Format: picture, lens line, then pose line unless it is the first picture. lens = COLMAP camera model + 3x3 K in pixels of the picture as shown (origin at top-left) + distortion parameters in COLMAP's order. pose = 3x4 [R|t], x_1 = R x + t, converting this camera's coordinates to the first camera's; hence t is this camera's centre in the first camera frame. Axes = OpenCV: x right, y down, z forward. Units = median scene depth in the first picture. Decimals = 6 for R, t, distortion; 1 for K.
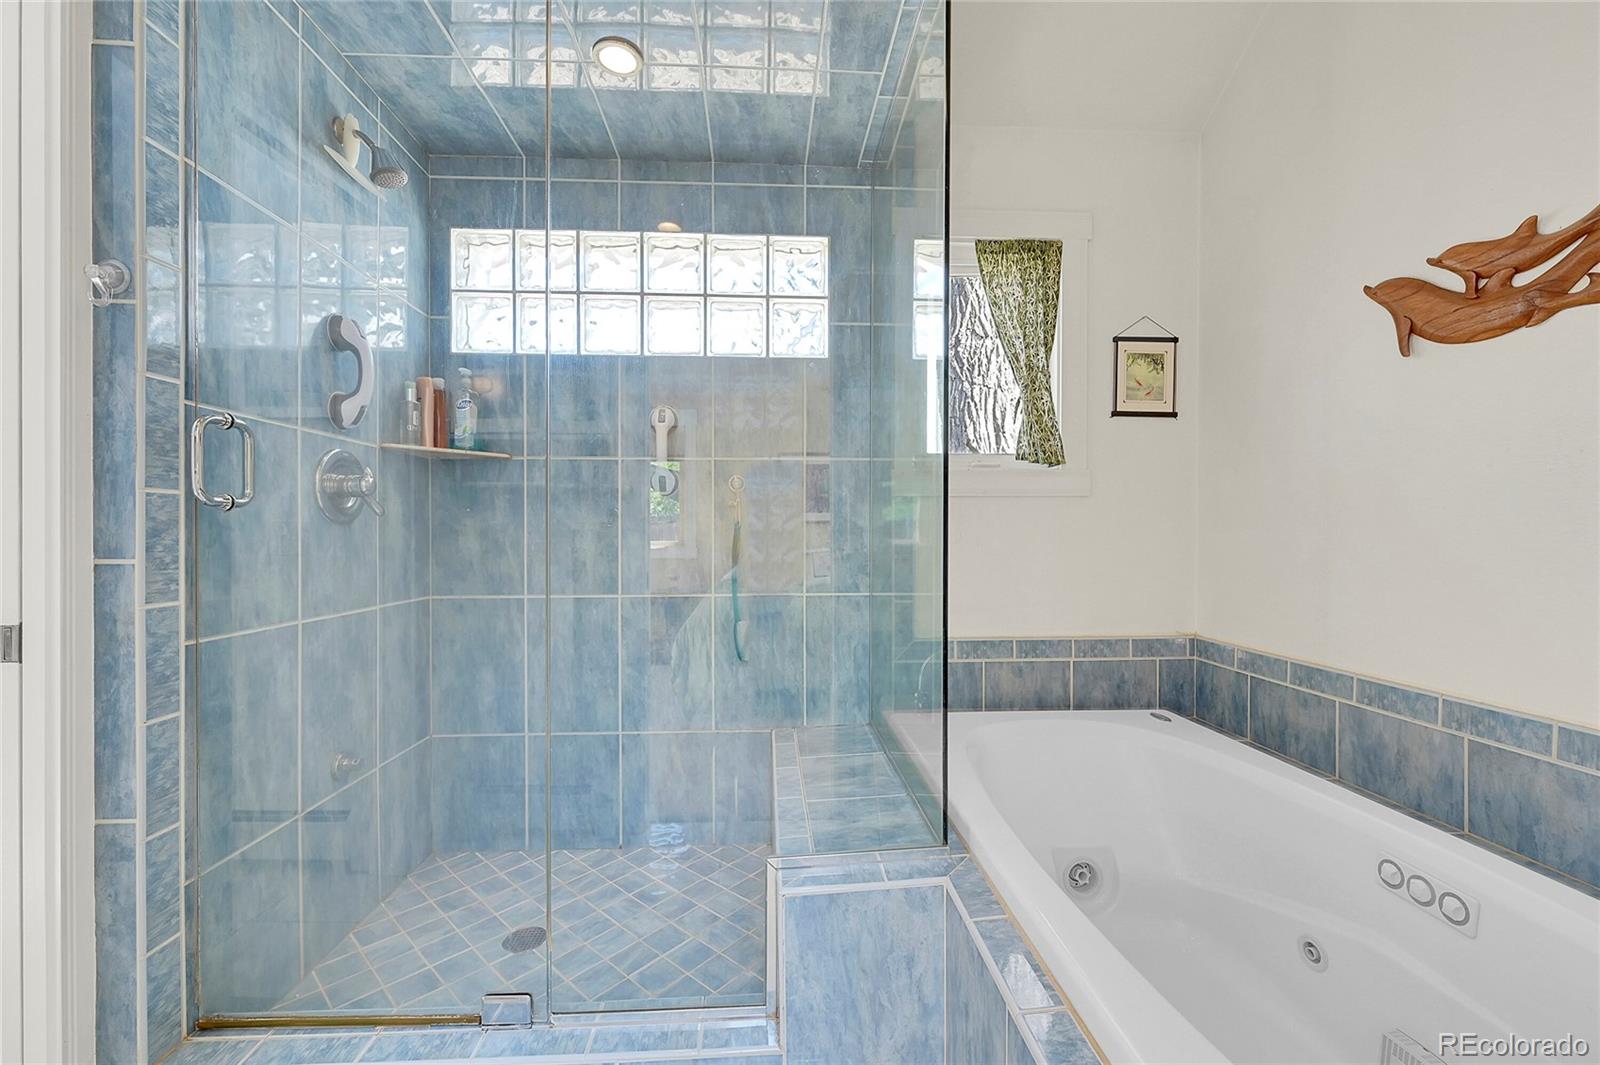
lens RADIAL K [[658.4, 0, 796.4], [0, 658.4, 535.0], [0, 0, 1]] dist [-0.001931, 0.000198]
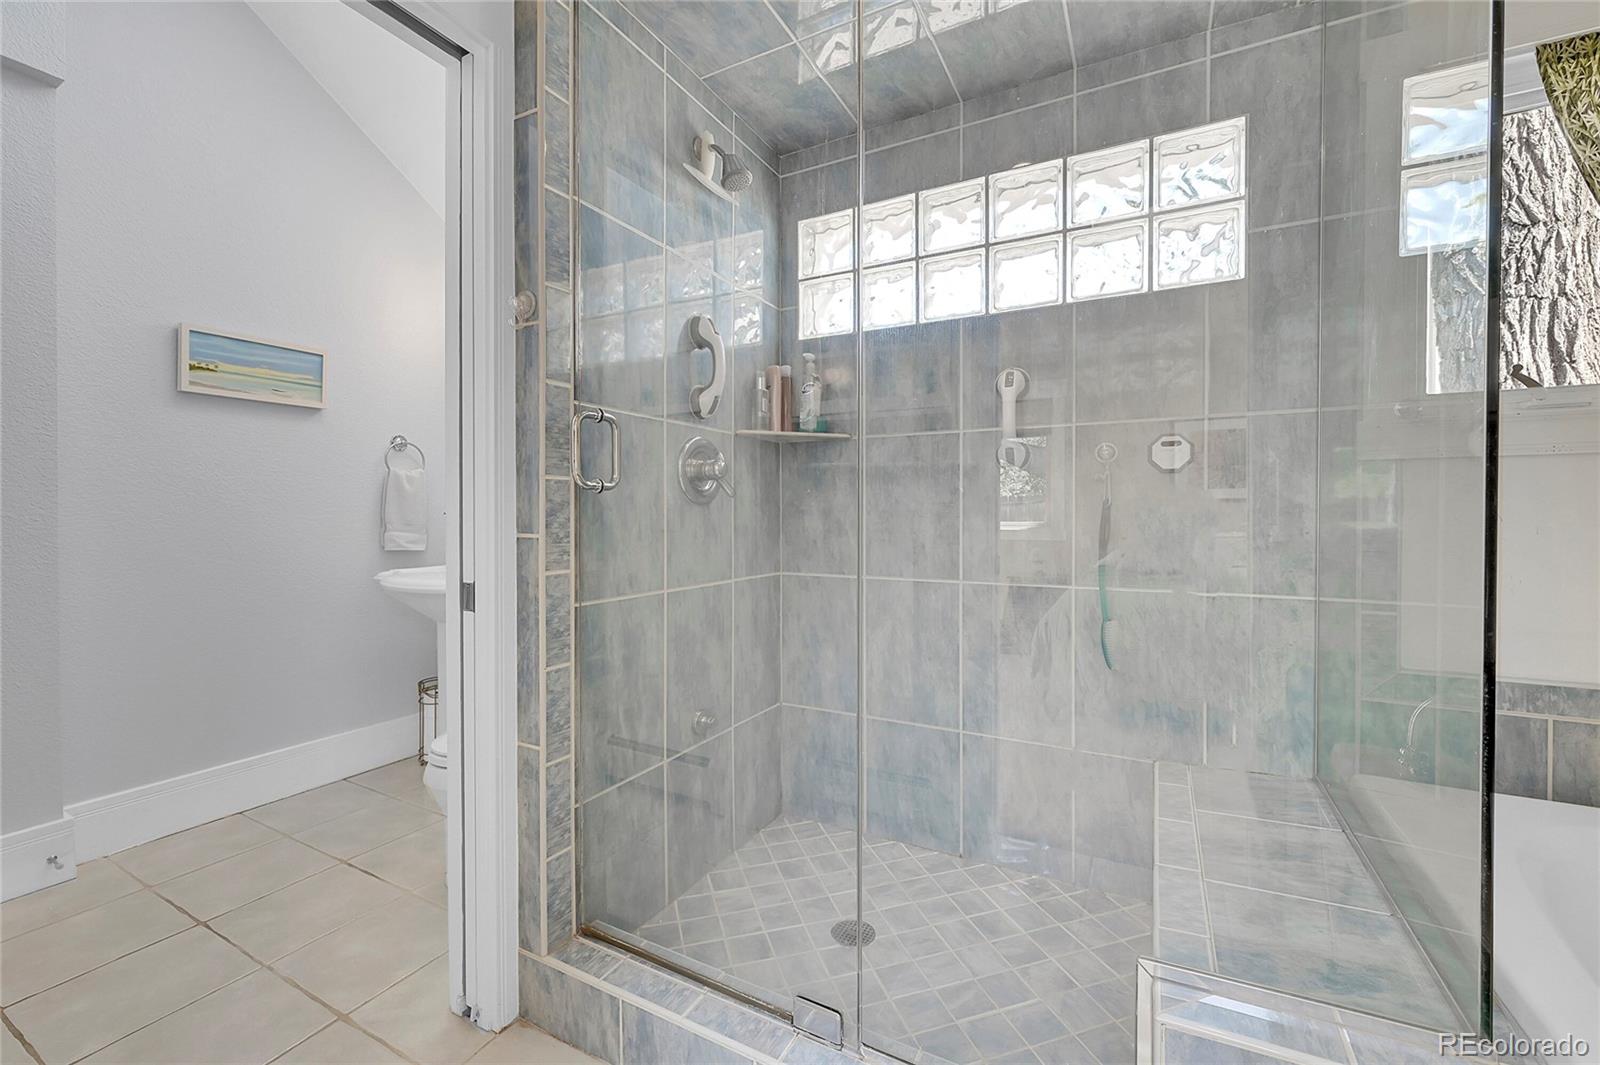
lens RADIAL K [[658.4, 0, 760.2], [0, 658.4, 517.2], [0, 0, 1]] dist [-0.001931, 0.000198]
pose [[0.833540, 0.004167, -0.552443, 0.004346], [-0.002561, 0.999990, 0.003678, 0.000173], [0.552453, -0.001651, 0.833543, 0.098420]]
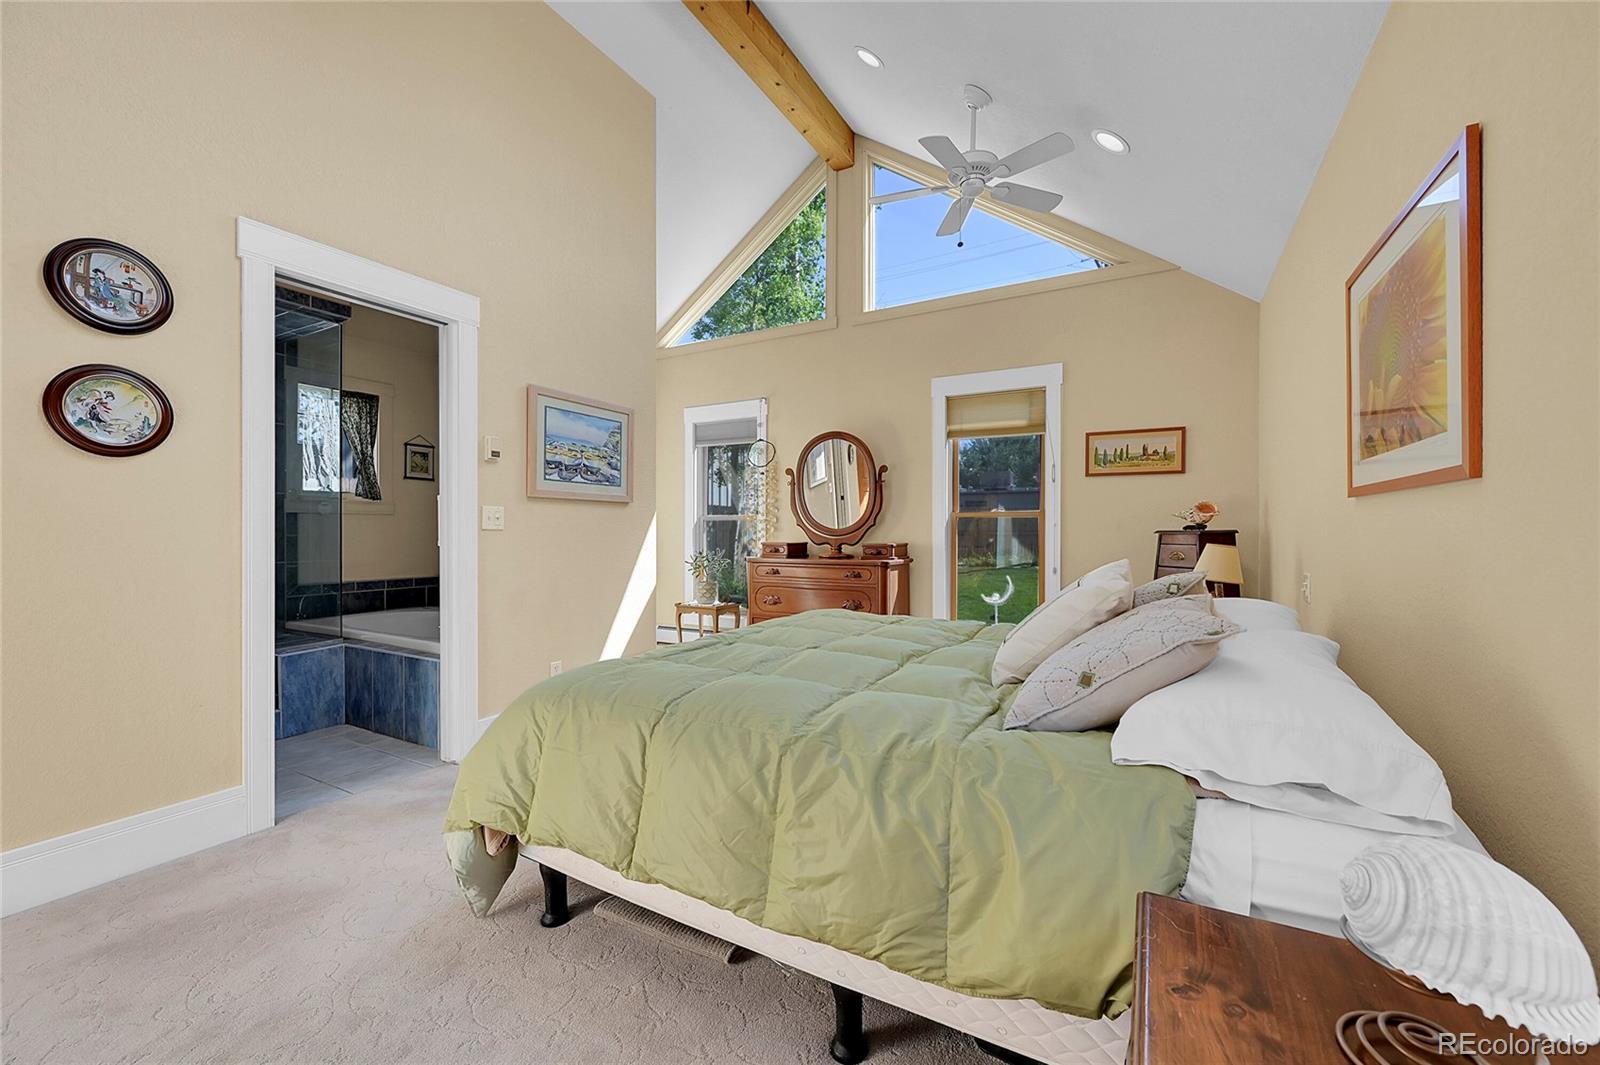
lens RADIAL K [[658.4, 0, 795.5], [0, 658.4, 530.1], [0, 0, 1]] dist [-0.001931, 0.000198]
pose [[0.565249, 0.001747, 0.824919, -0.787712], [0.005335, 0.999969, -0.005773, 0.014427], [-0.824903, 0.007664, 0.565222, -1.749000]]
